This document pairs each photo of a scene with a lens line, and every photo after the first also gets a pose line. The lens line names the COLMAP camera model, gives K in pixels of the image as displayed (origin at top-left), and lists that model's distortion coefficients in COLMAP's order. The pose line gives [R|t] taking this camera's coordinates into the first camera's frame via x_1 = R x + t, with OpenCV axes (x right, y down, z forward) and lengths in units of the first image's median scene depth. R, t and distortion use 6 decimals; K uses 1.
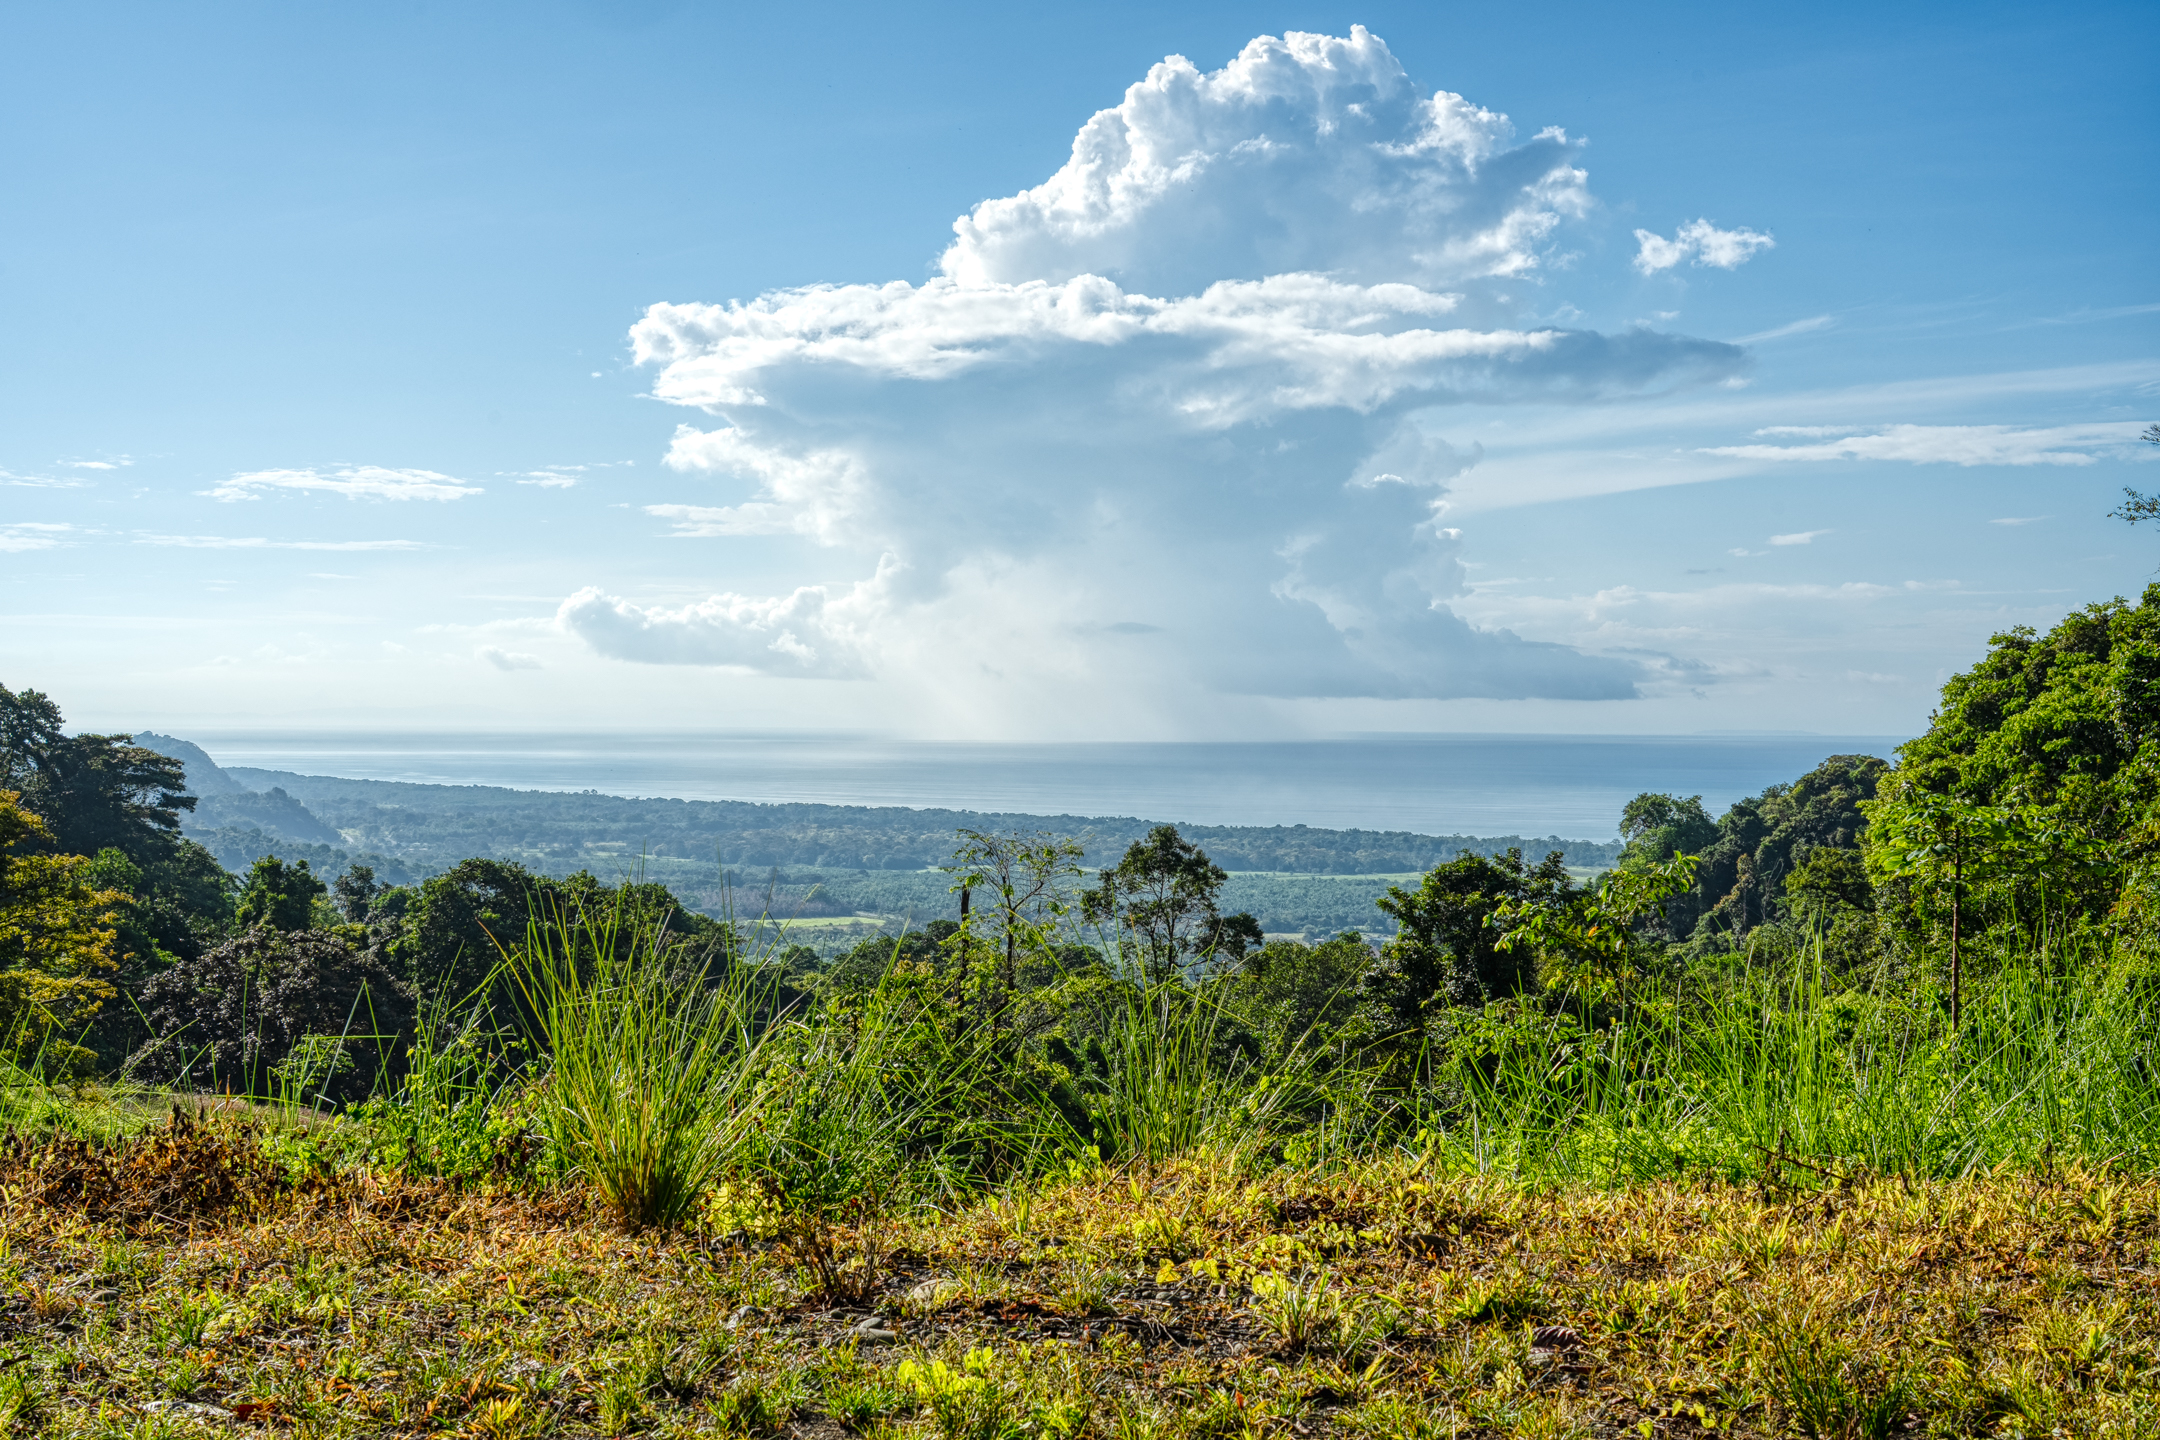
lens RADIAL K [[2981.4, 0, 1090.8], [0, 2981.4, 700.9], [0, 0, 1]] dist [0.010095, 0.000000]
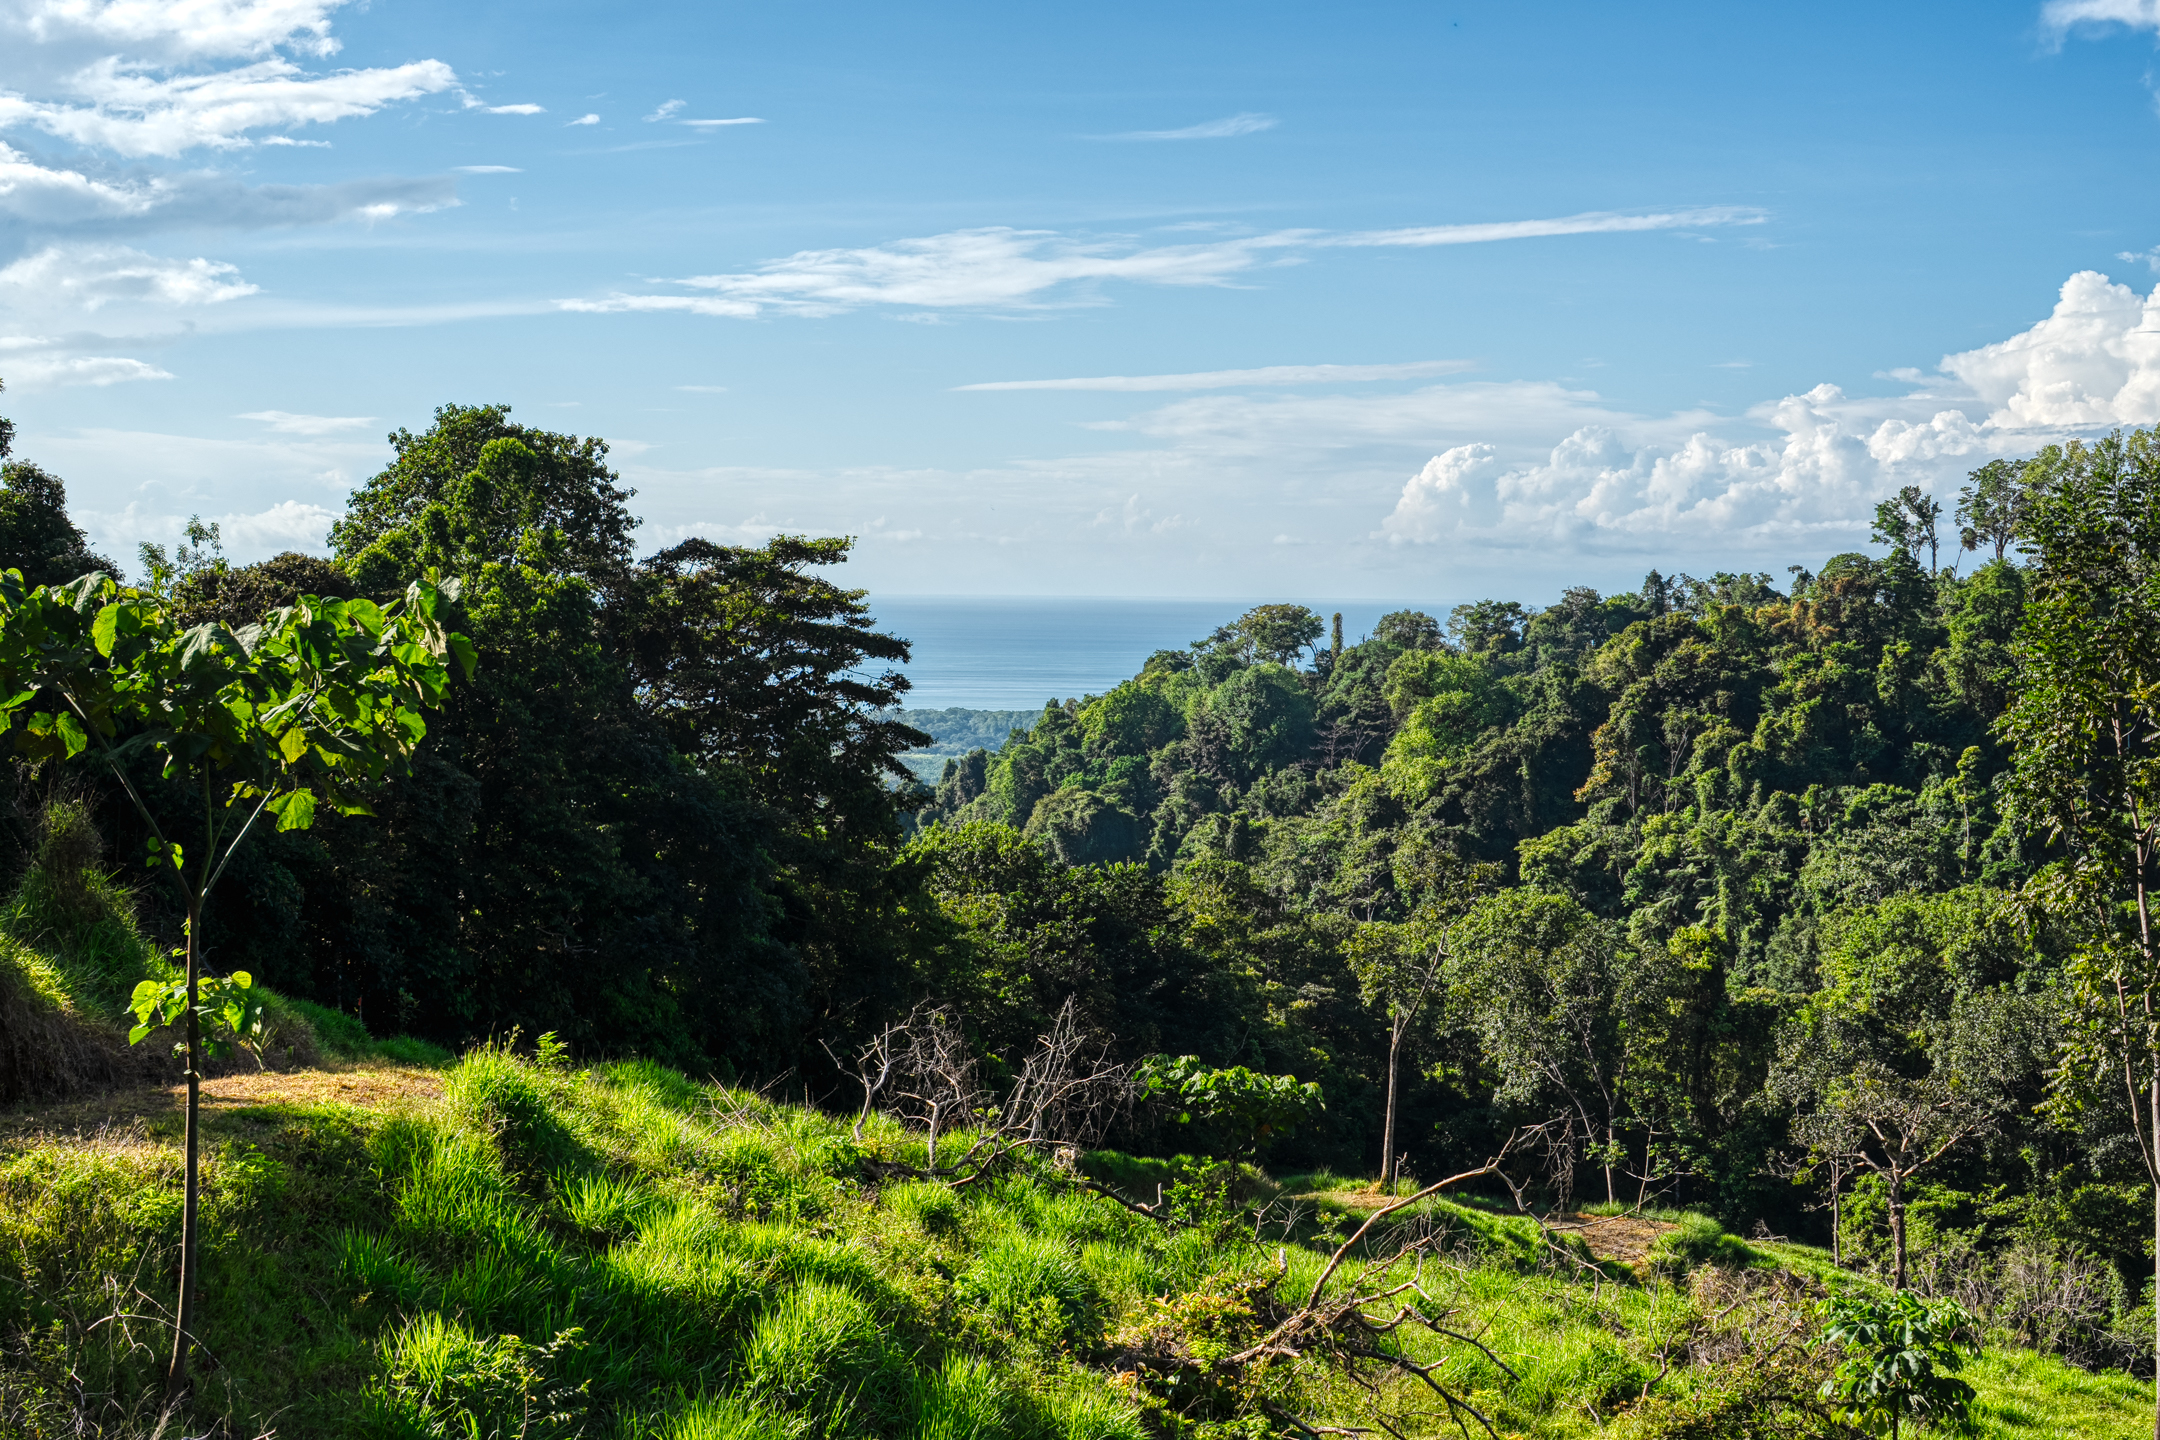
lens RADIAL K [[3092.0, 0, 1068.1], [0, 3092.0, 736.3], [0, 0, 1]] dist [-0.028261, 0.000000]
pose [[0.915486, -0.021719, 0.401763, -0.490906], [-0.001473, 0.998354, 0.057326, 0.014262], [-0.402347, -0.053073, 0.913947, 0.602159]]
